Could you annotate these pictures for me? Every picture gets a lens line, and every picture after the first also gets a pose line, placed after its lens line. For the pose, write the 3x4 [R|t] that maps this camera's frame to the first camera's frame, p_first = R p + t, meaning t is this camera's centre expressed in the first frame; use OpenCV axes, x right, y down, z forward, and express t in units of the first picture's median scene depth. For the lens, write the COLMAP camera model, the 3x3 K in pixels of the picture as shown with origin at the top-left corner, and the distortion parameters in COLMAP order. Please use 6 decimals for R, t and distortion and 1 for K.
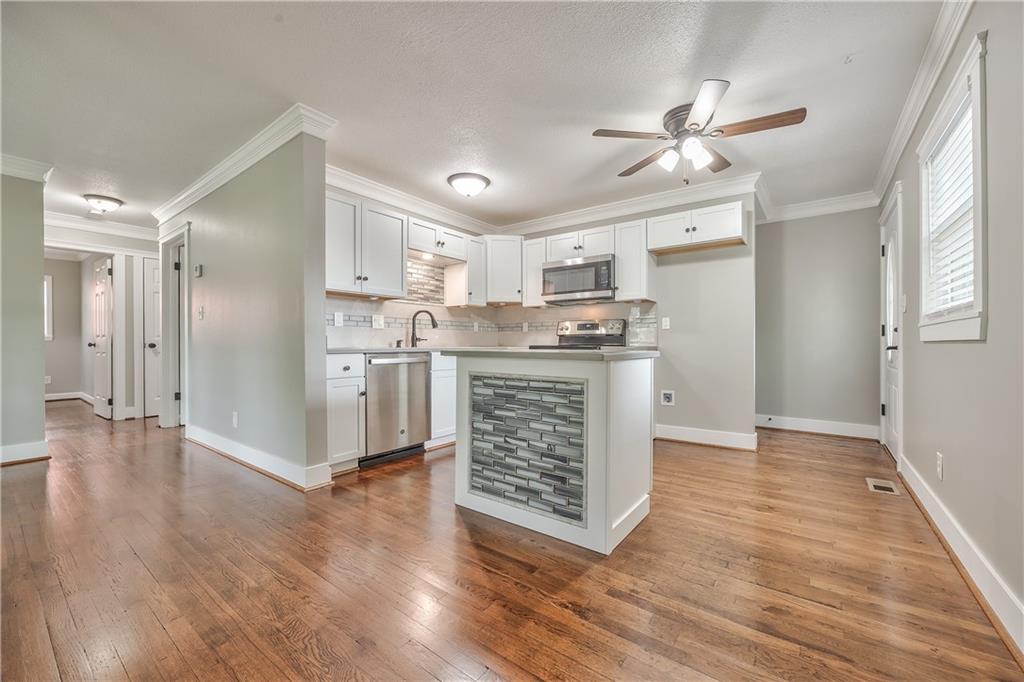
lens RADIAL K [[390.8, 0, 545.9], [0, 390.8, 343.5], [0, 0, 1]] dist [-0.006105, -0.000022]
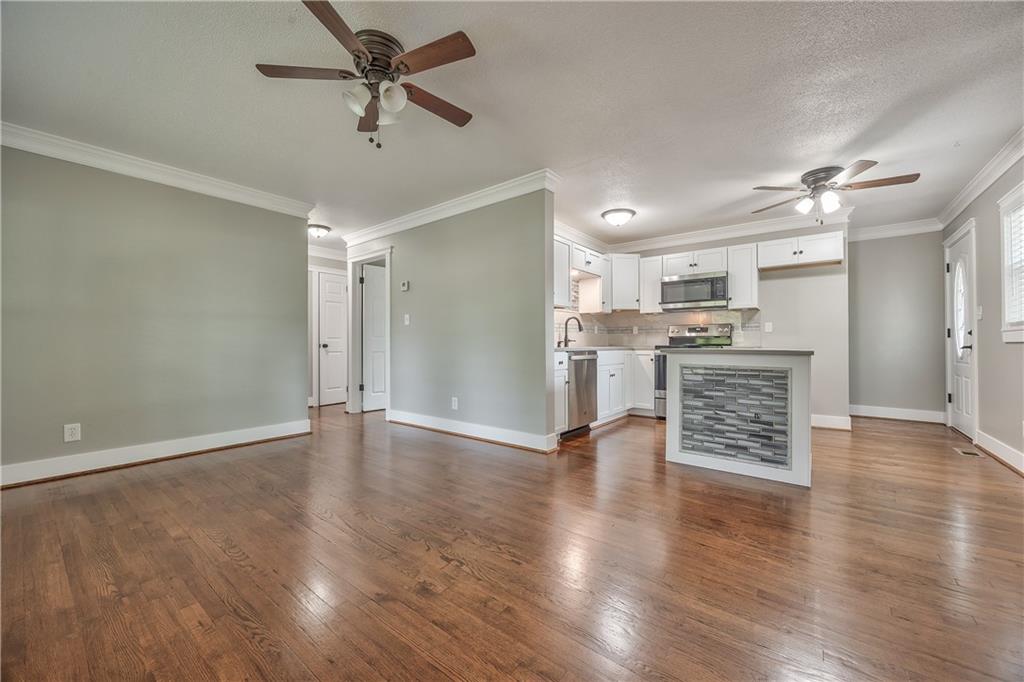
lens RADIAL K [[390.8, 0, 553.4], [0, 390.8, 340.3], [0, 0, 1]] dist [-0.006105, -0.000022]
pose [[0.999976, -0.000371, -0.006885, -0.407166], [0.000315, 0.999966, -0.008243, -0.001351], [0.006888, 0.008241, 0.999942, -0.251173]]
